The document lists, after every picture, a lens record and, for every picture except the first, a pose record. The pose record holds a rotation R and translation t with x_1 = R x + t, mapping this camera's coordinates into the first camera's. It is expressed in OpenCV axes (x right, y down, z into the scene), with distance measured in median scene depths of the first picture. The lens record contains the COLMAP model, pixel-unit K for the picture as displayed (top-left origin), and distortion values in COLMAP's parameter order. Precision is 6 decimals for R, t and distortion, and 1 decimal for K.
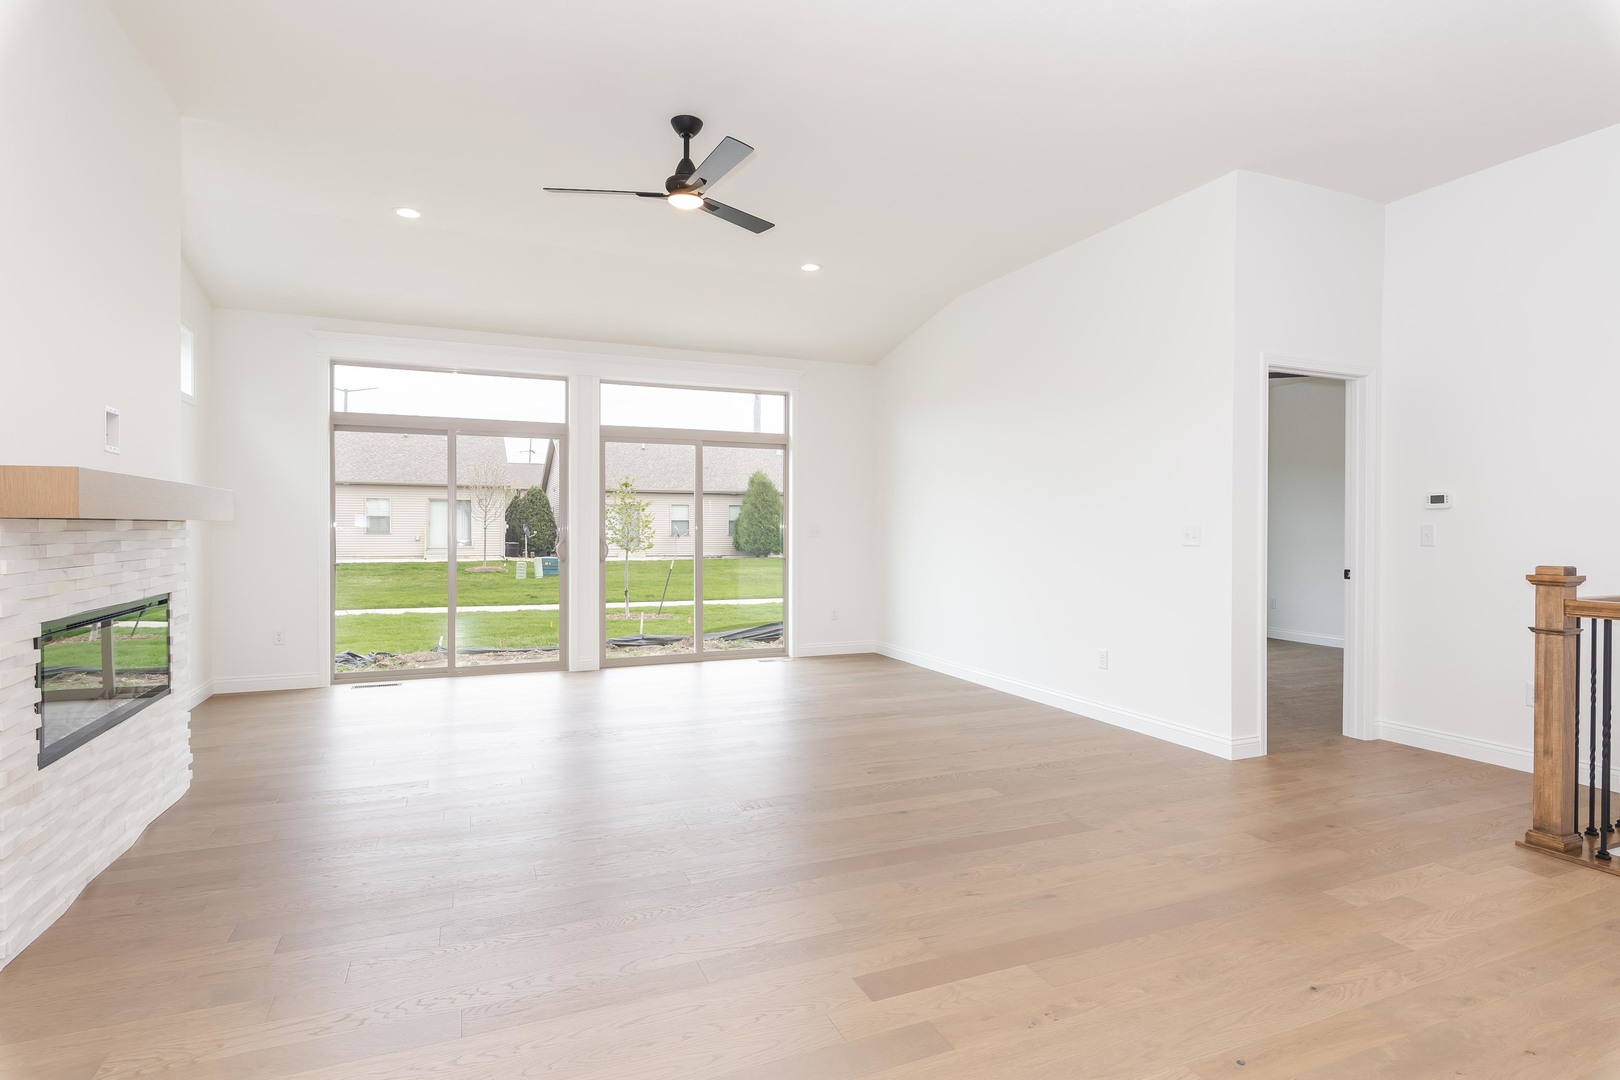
lens RADIAL K [[863.9, 0, 767.6], [0, 863.9, 539.2], [0, 0, 1]] dist [0.002122, 0.000644]
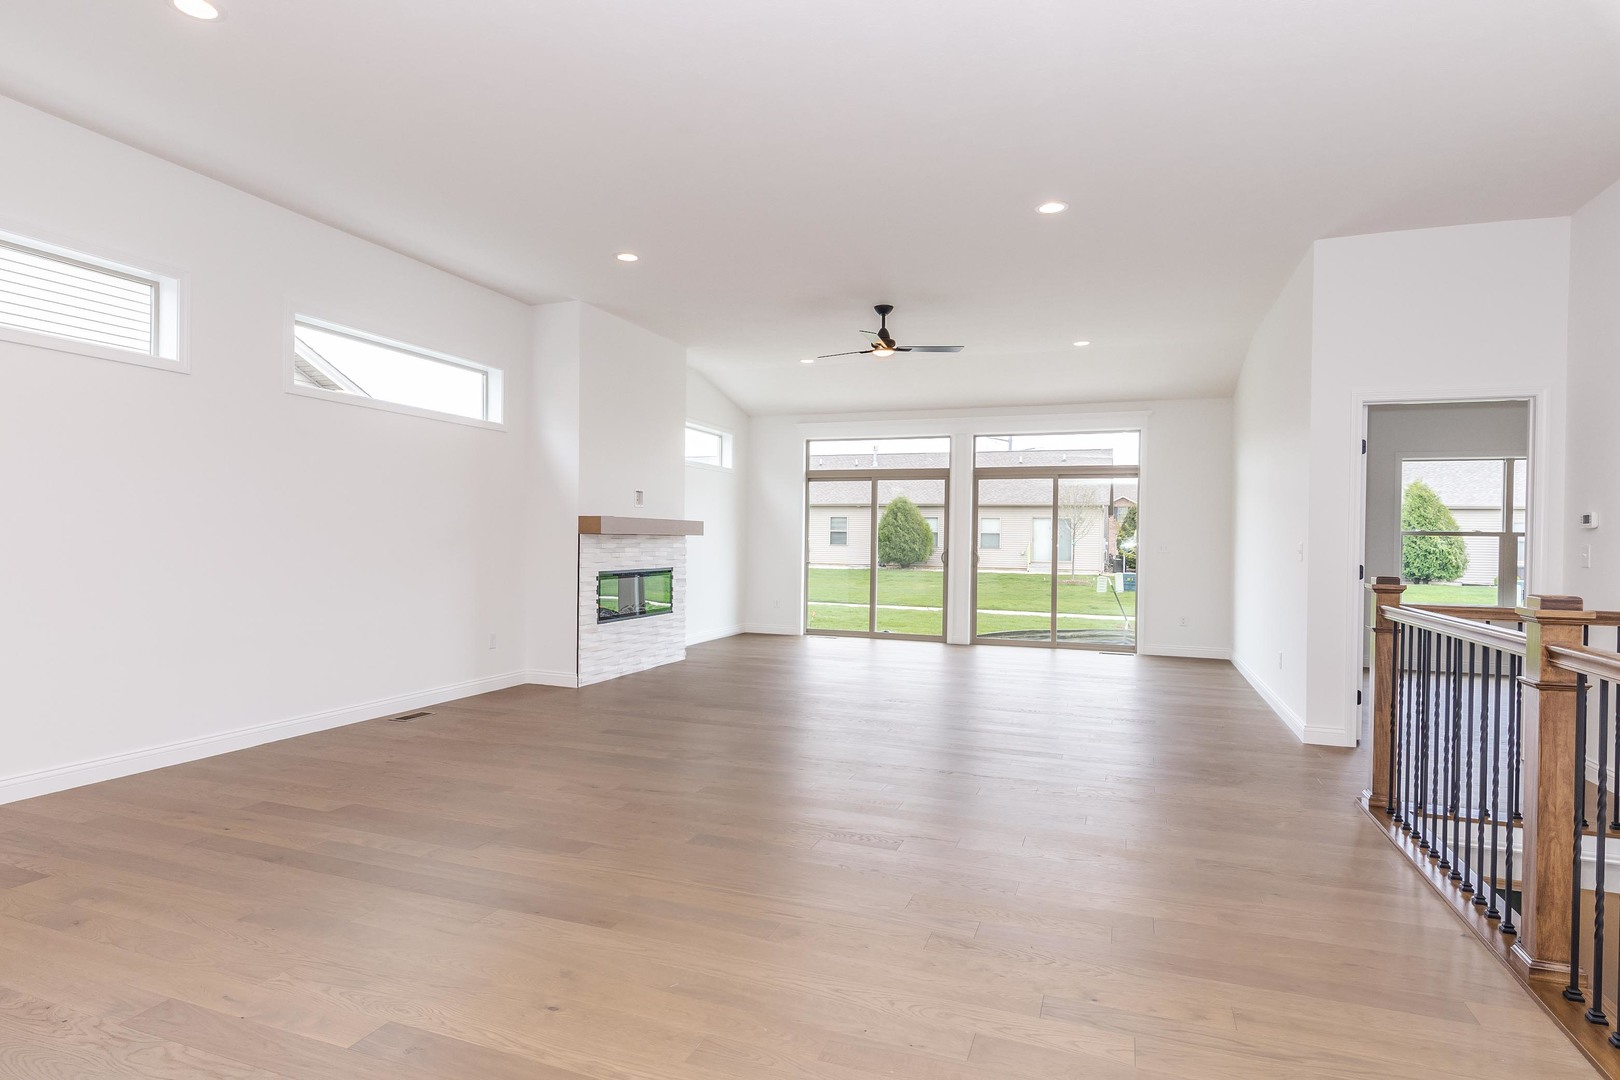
lens RADIAL K [[863.9, 0, 767.6], [0, 863.9, 539.2], [0, 0, 1]] dist [0.002122, 0.000644]
pose [[0.730191, 0.007731, -0.683199, 0.573733], [-0.021375, 0.999705, -0.011532, 0.005364], [0.682908, 0.023024, 0.730141, -0.262423]]
